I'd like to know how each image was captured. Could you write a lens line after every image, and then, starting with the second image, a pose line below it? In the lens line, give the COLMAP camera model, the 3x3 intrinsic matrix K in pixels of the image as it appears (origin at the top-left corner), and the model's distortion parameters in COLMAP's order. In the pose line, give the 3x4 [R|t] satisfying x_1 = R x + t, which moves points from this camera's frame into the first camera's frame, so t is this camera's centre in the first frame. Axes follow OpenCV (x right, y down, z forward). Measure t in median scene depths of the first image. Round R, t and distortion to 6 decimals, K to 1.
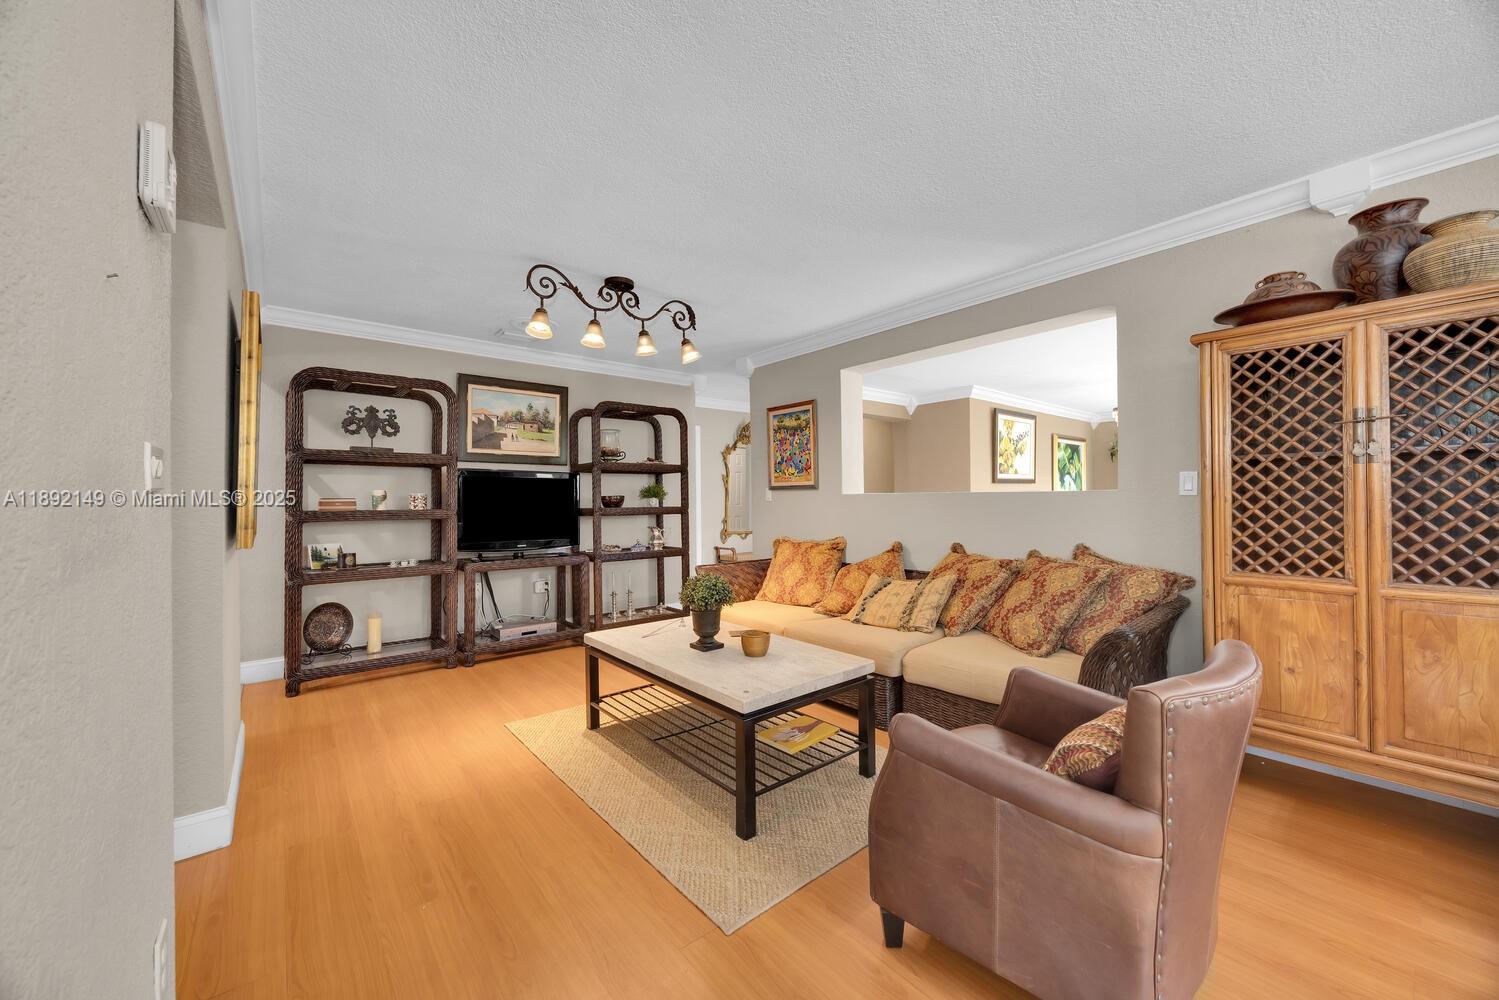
lens RADIAL K [[568.2, 0, 748.6], [0, 568.2, 498.5], [0, 0, 1]] dist [0.000337, -0.000268]
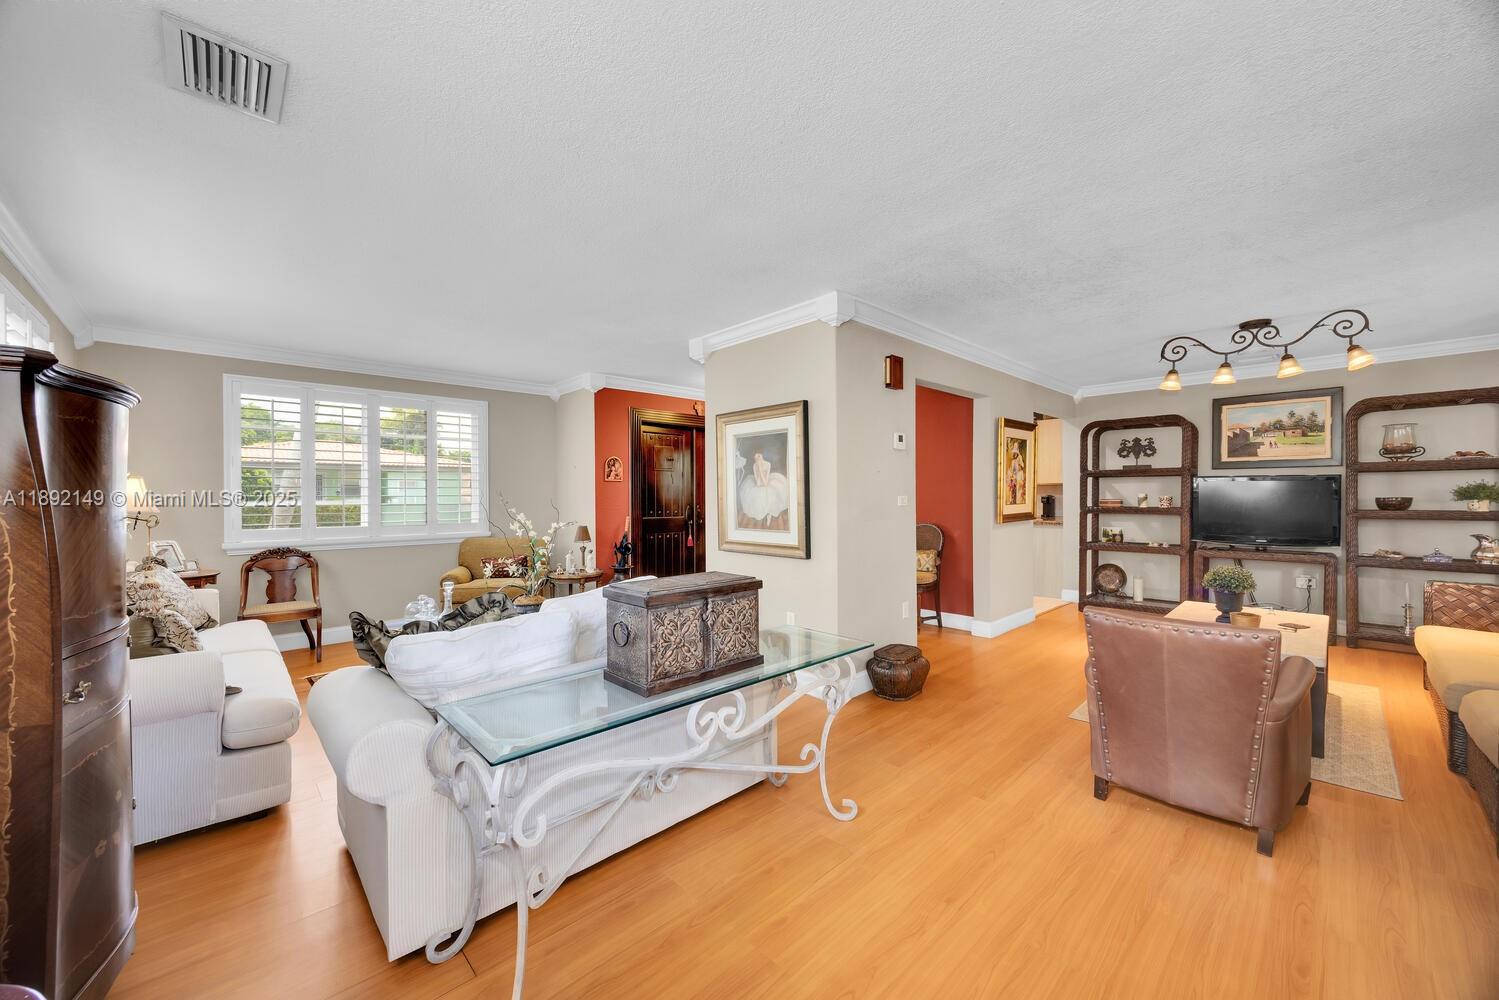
lens RADIAL K [[568.2, 0, 748.6], [0, 568.2, 498.5], [0, 0, 1]] dist [0.000337, -0.000268]
pose [[0.063197, 0.014348, -0.997898, 0.771419], [0.010793, 0.999828, 0.015059, -0.035231], [0.997943, -0.011722, 0.063032, -0.119140]]
